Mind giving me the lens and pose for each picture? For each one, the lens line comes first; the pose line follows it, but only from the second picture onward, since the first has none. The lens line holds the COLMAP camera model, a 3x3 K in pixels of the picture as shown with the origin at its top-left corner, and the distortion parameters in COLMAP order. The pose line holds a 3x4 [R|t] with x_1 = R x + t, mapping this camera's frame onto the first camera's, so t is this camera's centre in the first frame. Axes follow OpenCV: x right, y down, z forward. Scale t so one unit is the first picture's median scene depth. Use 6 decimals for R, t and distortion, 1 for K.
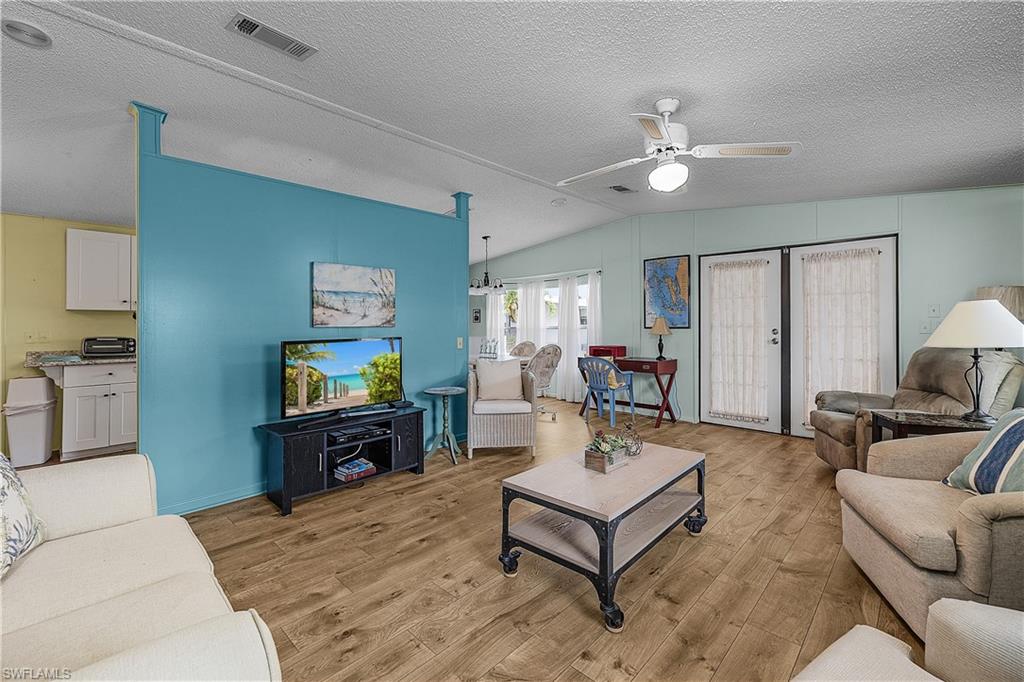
lens RADIAL K [[435.8, 0, 506.0], [0, 435.8, 319.3], [0, 0, 1]] dist [0.002981, -0.000177]
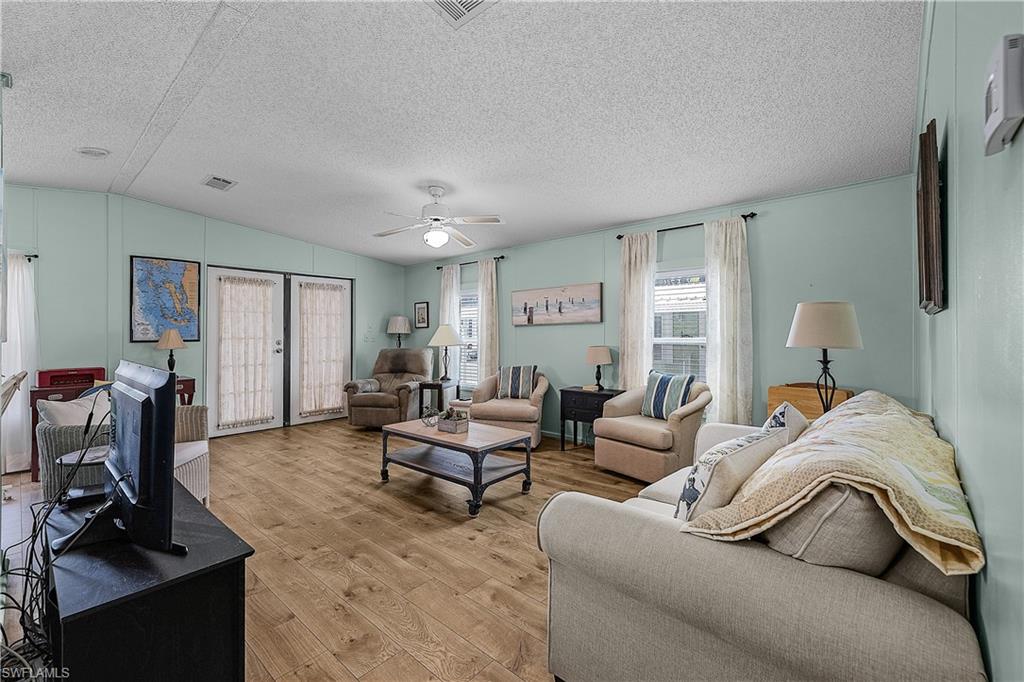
lens RADIAL K [[435.8, 0, 513.0], [0, 435.8, 330.8], [0, 0, 1]] dist [0.002981, -0.000177]
pose [[-0.042215, 0.011378, 0.999044, -0.737558], [-0.003853, 0.999926, -0.011550, 0.009531], [-0.999101, -0.004336, -0.042168, 0.504445]]
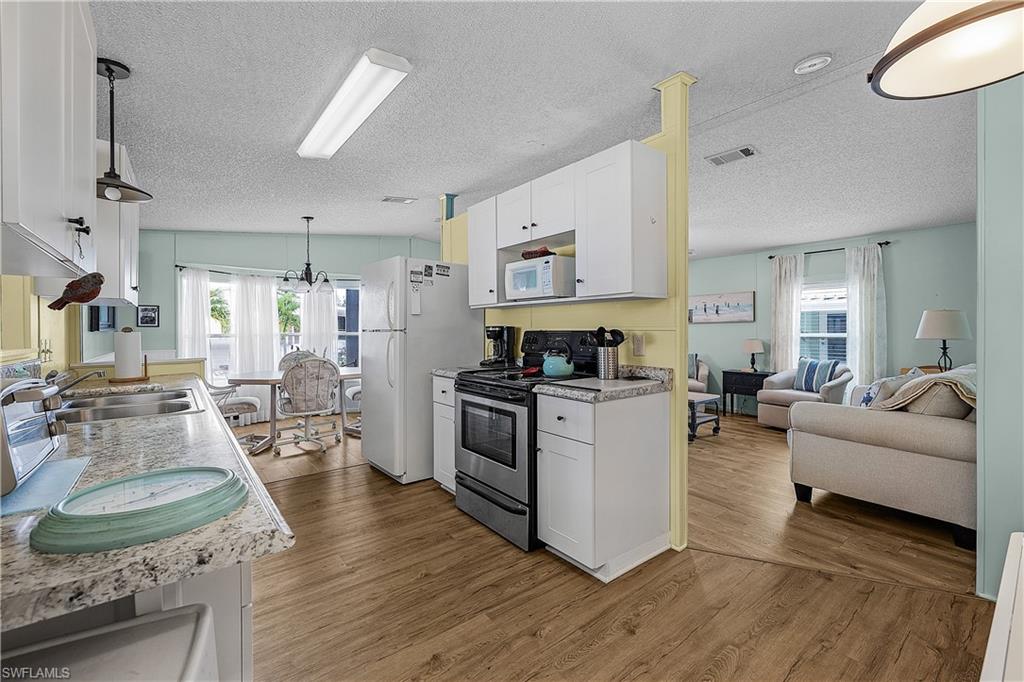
lens RADIAL K [[435.8, 0, 514.7], [0, 435.8, 326.9], [0, 0, 1]] dist [0.002981, -0.000177]
pose [[0.138510, 0.012784, 0.990279, -1.237852], [-0.009927, 0.999884, -0.011520, 0.018544], [-0.990311, -0.008235, 0.138620, 0.850822]]
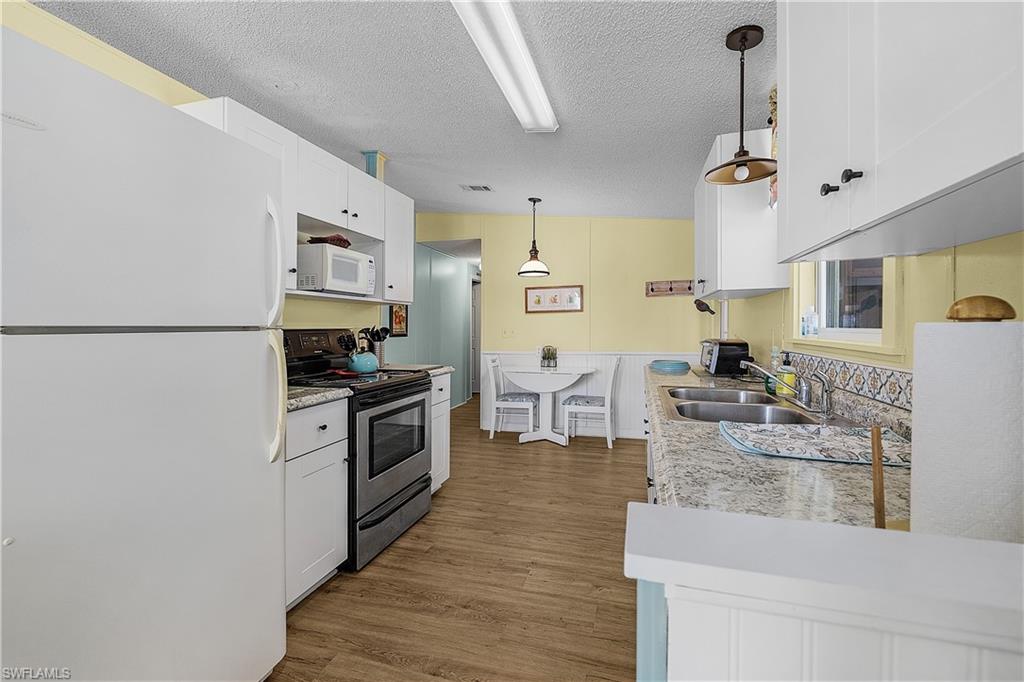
lens RADIAL K [[435.8, 0, 513.0], [0, 435.8, 340.1], [0, 0, 1]] dist [0.002981, -0.000177]
pose [[-0.886174, 0.028332, -0.462485, -0.421499], [0.020533, 0.999550, 0.021889, 0.024254], [0.462897, 0.009902, -0.886357, 1.631763]]
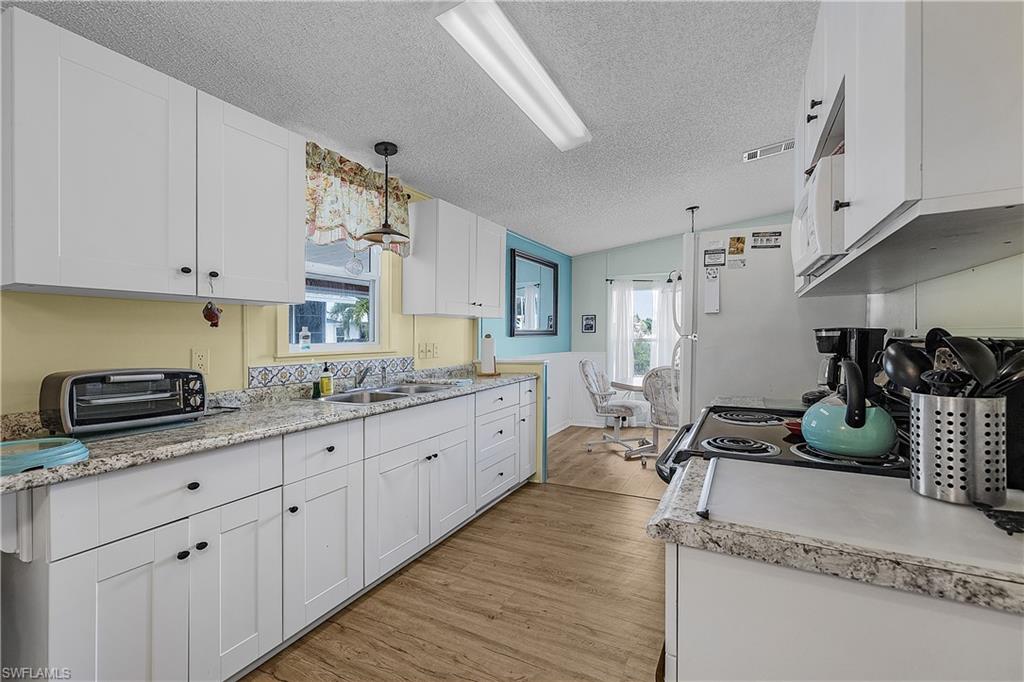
lens RADIAL K [[435.8, 0, 516.4], [0, 435.8, 338.5], [0, 0, 1]] dist [0.002981, -0.000177]
pose [[0.960915, -0.003703, 0.276820, -0.811980], [-0.000832, 0.999867, 0.016260, 0.010807], [-0.276843, -0.015855, 0.960784, 0.661800]]
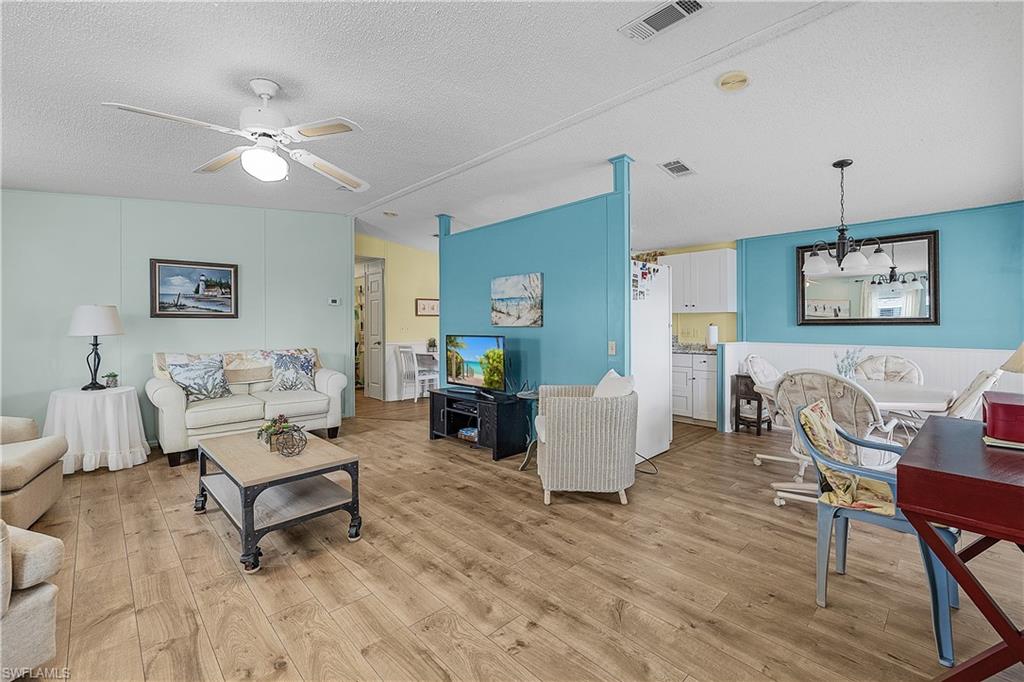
lens RADIAL K [[435.8, 0, 522.3], [0, 435.8, 315.6], [0, 0, 1]] dist [0.002981, -0.000177]
pose [[-0.026217, -0.014473, -0.999552, 0.819583], [0.011177, 0.999828, -0.014770, 0.005746], [0.999594, -0.011560, -0.026051, 0.995179]]
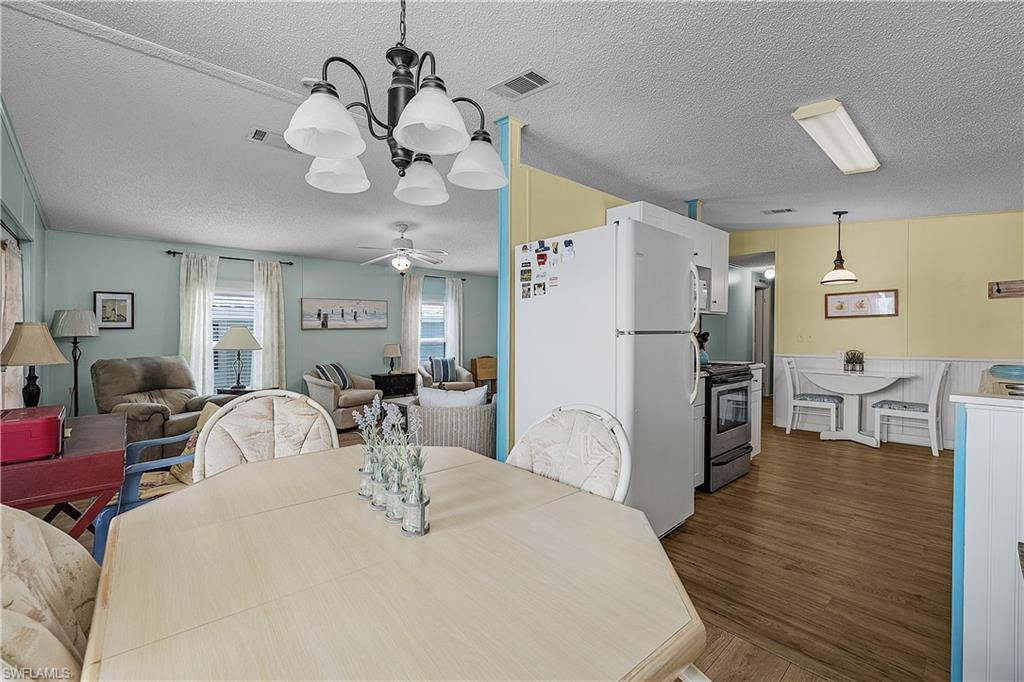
lens RADIAL K [[435.8, 0, 515.1], [0, 435.8, 338.6], [0, 0, 1]] dist [0.002981, -0.000177]
pose [[-0.997988, 0.014821, 0.061654, -0.174497], [0.014614, 0.999886, -0.003800, 0.026639], [-0.061703, -0.002892, -0.998090, 1.914853]]
